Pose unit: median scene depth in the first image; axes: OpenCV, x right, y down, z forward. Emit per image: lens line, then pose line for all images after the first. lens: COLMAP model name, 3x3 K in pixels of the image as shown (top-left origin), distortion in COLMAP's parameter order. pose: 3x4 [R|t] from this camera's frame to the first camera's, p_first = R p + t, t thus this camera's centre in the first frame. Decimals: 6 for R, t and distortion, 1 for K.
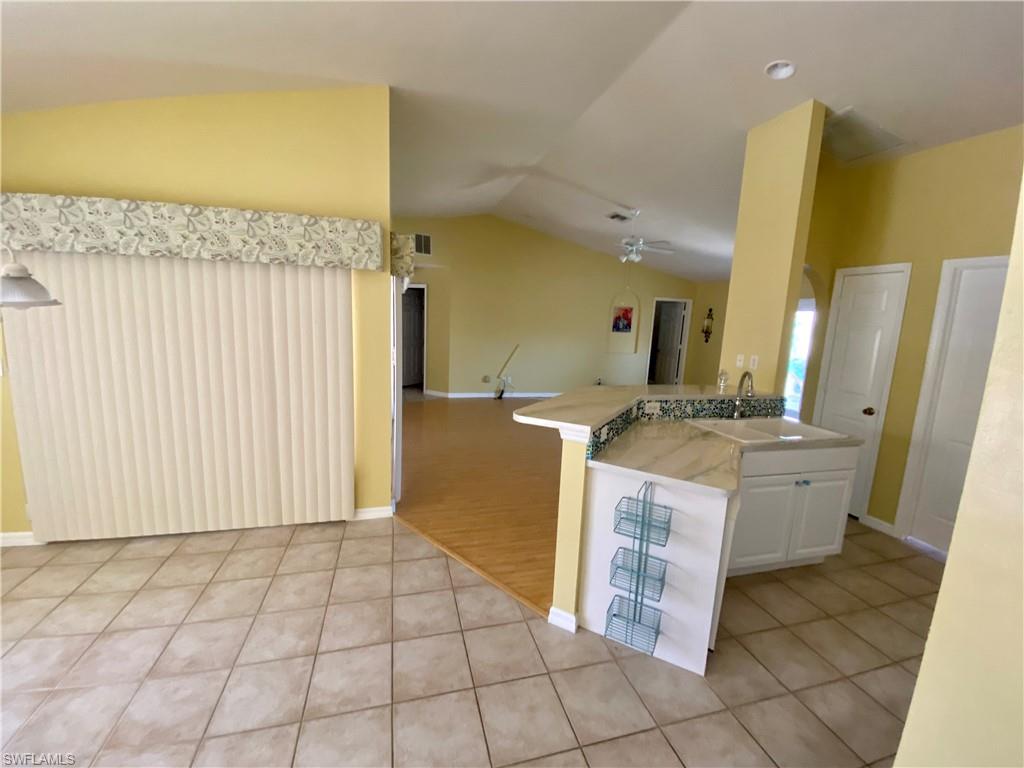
lens RADIAL K [[413.1, 0, 502.4], [0, 413.1, 386.5], [0, 0, 1]] dist [-0.009872, -0.004113]
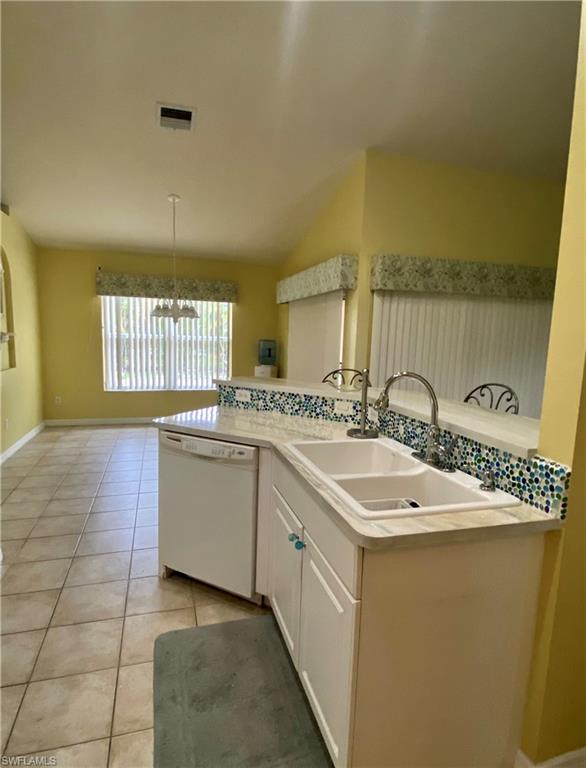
lens RADIAL K [[414.0, 0, 292.5], [0, 414.0, 387.5], [0, 0, 1]] dist [0.002482, 0.000578]
pose [[0.050956, 0.092557, -0.994403, 1.149774], [-0.182949, 0.979712, 0.081815, -0.033945], [0.981801, 0.177756, 0.066856, 0.804102]]
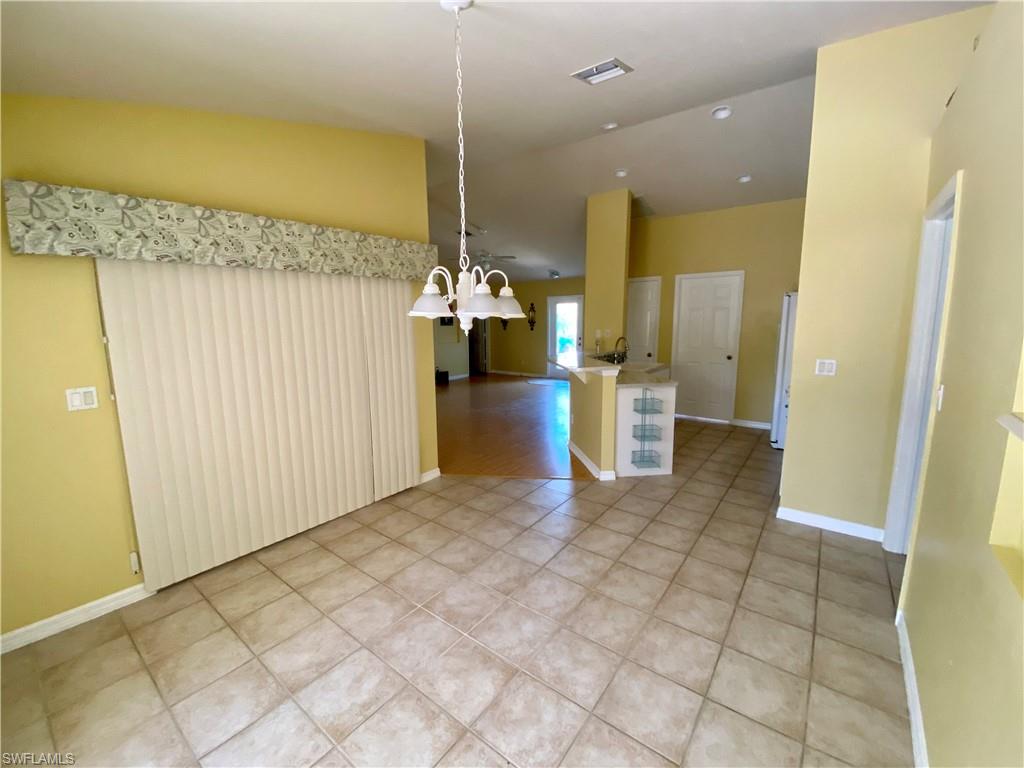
lens RADIAL K [[413.1, 0, 518.3], [0, 413.1, 383.2], [0, 0, 1]] dist [-0.009872, -0.004113]
pose [[0.785534, -0.145635, 0.601437, -0.949171], [0.134818, 0.988843, 0.063357, -0.011051], [-0.603953, 0.031315, 0.796404, -0.190230]]
